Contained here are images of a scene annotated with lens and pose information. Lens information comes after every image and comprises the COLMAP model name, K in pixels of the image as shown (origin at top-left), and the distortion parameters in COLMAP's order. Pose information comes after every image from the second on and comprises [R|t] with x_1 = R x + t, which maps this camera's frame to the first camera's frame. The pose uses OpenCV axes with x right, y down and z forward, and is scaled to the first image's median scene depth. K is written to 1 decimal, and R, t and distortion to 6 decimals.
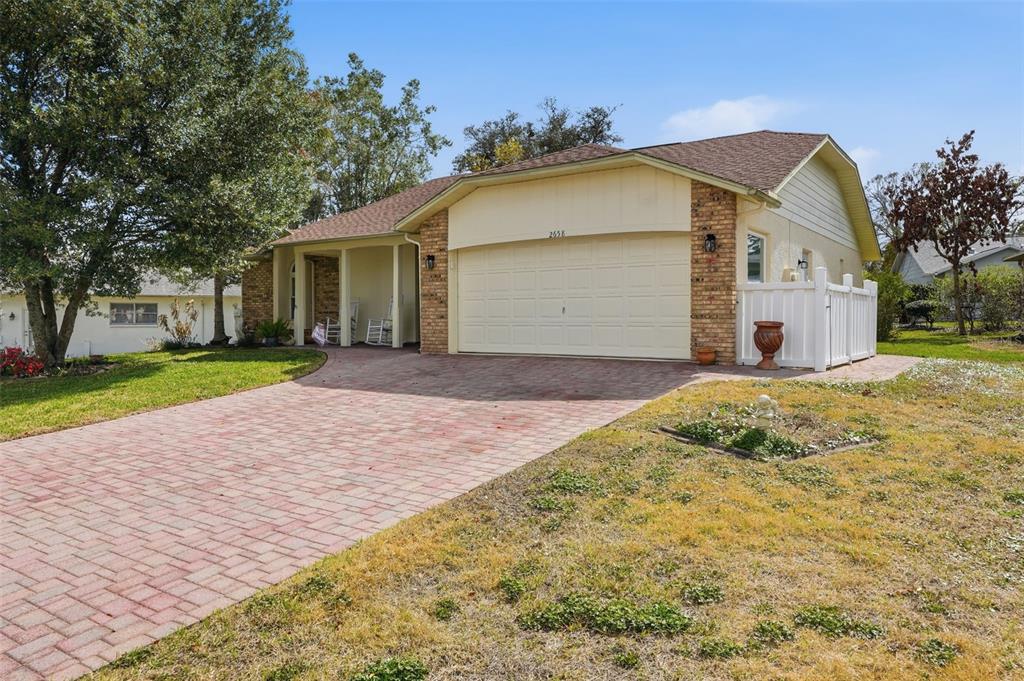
lens RADIAL K [[693.8, 0, 512.0], [0, 693.8, 340.5], [0, 0, 1]] dist [0.005972, 0.001086]
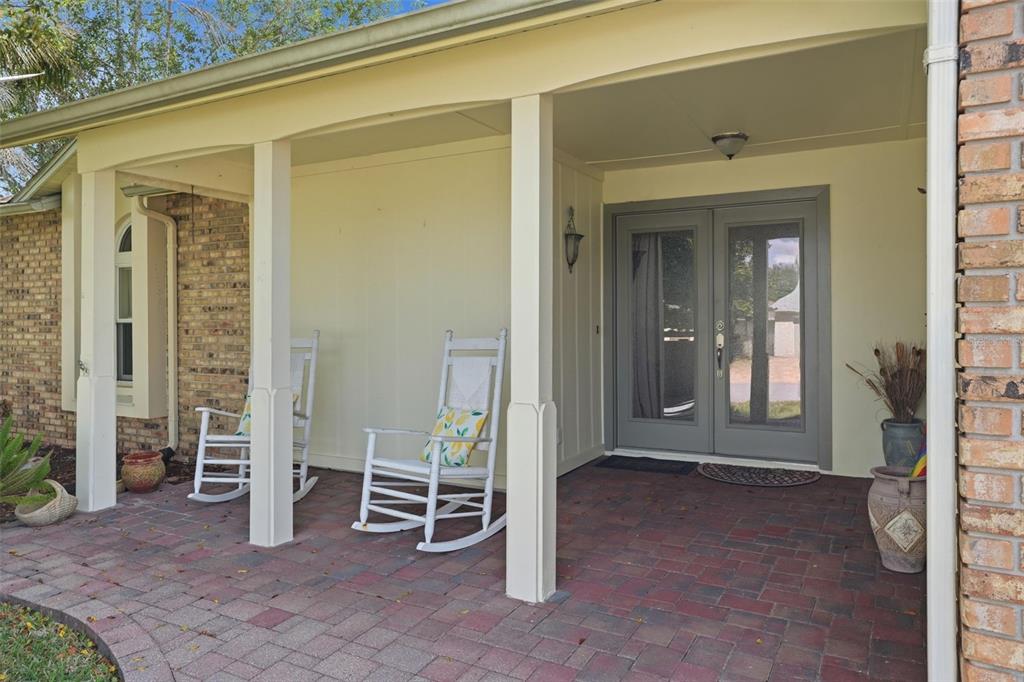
lens RADIAL K [[693.8, 0, 512.0], [0, 693.8, 341.0], [0, 0, 1]] dist [0.005972, 0.001086]
pose [[0.994839, -0.005363, 0.101319, -0.163114], [0.005381, 0.999986, 0.000097, -0.055766], [-0.101318, 0.000449, 0.994854, 0.677347]]
